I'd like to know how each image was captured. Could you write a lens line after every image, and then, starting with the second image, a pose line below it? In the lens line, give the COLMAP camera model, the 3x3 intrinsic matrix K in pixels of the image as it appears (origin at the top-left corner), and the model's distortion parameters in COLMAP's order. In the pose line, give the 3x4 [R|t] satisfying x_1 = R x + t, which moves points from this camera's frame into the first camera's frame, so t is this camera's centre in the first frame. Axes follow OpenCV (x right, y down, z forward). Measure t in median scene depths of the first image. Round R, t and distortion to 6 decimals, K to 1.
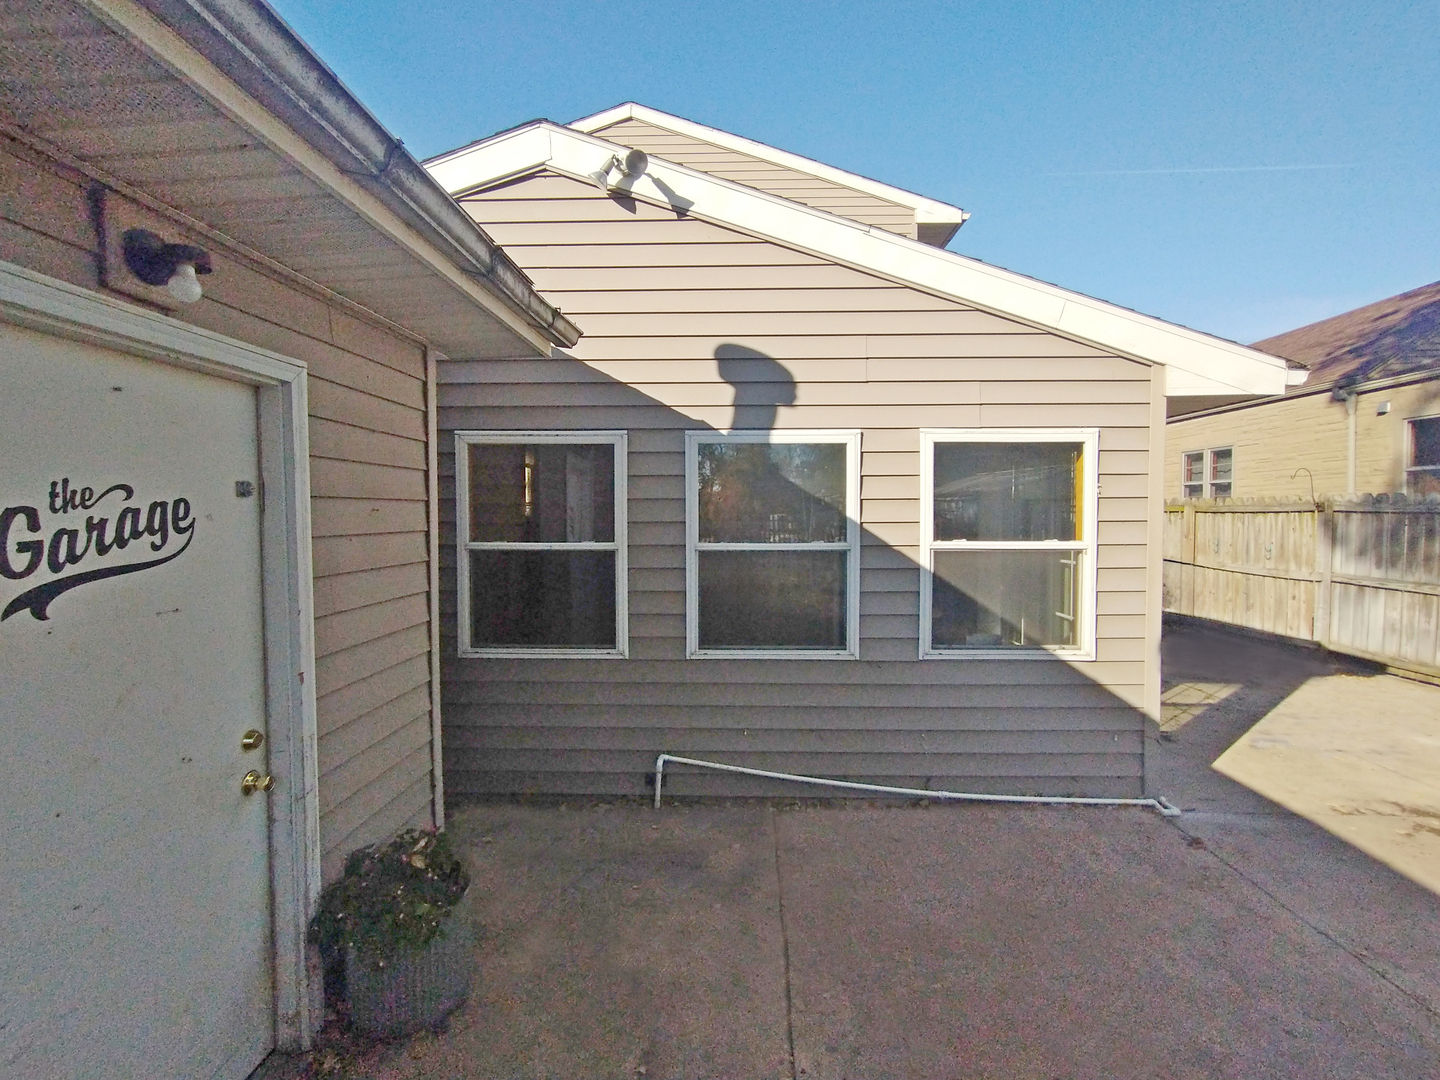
lens RADIAL K [[638.9, 0, 721.1], [0, 638.9, 533.1], [0, 0, 1]] dist [-0.009476, 0.001035]
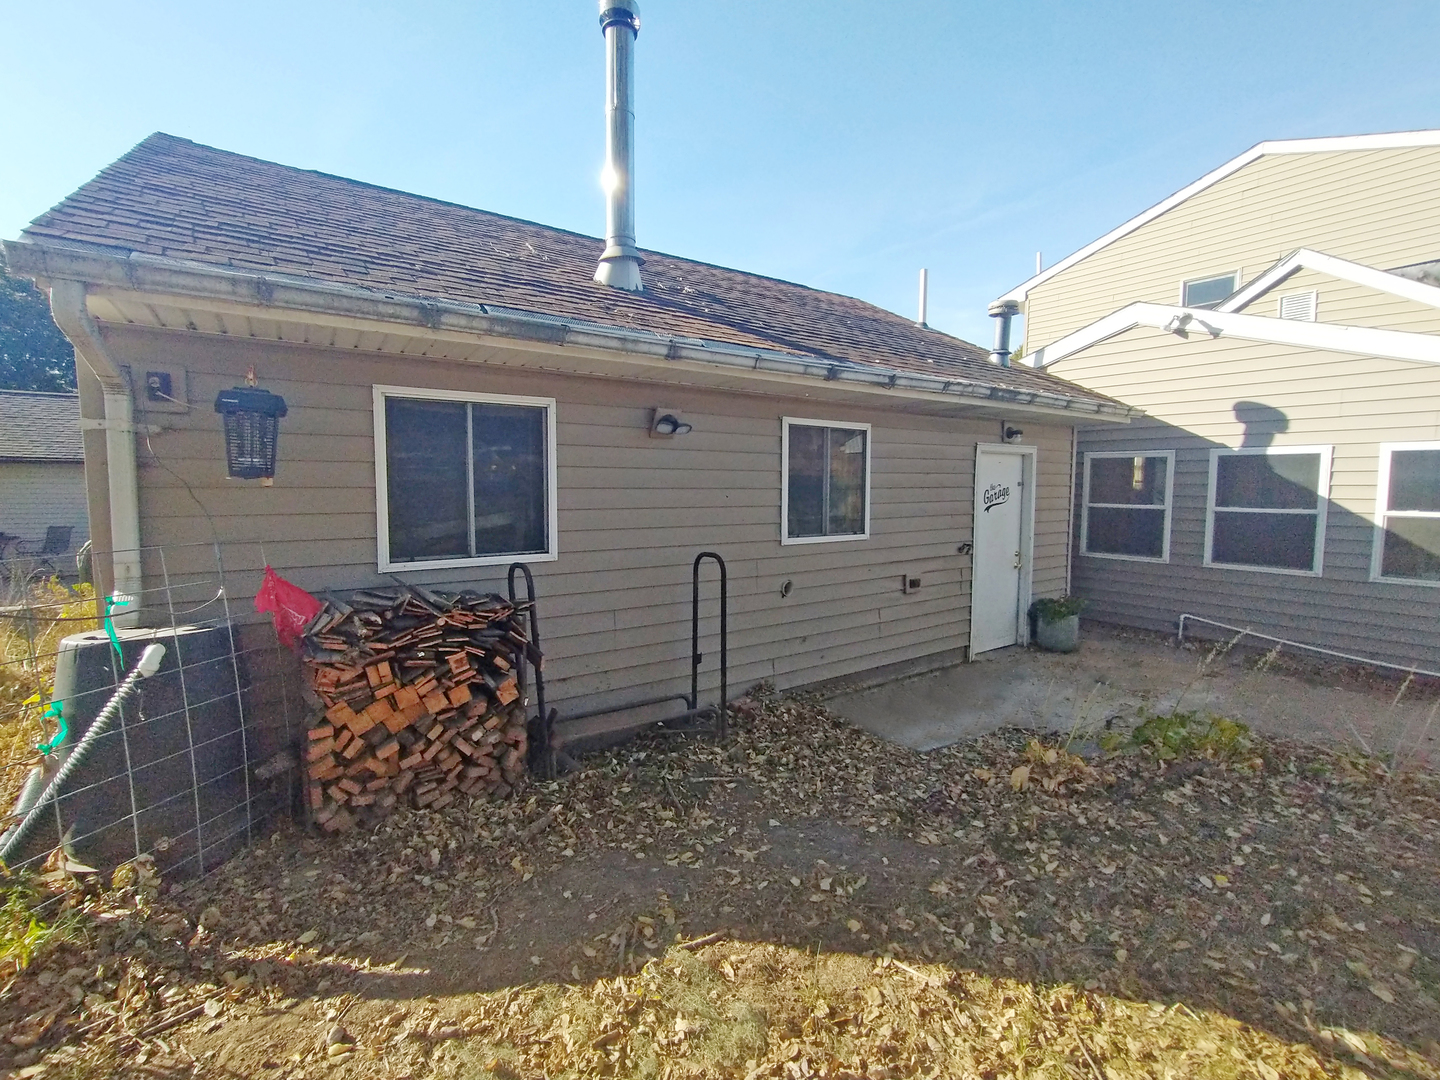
lens RADIAL K [[638.9, 0, 714.6], [0, 638.9, 535.4], [0, 0, 1]] dist [-0.009476, 0.001035]
pose [[0.600962, 0.066050, -0.796544, 0.593308], [-0.029962, 0.997741, 0.060128, 0.029577], [0.798716, -0.012268, 0.601583, -1.365947]]
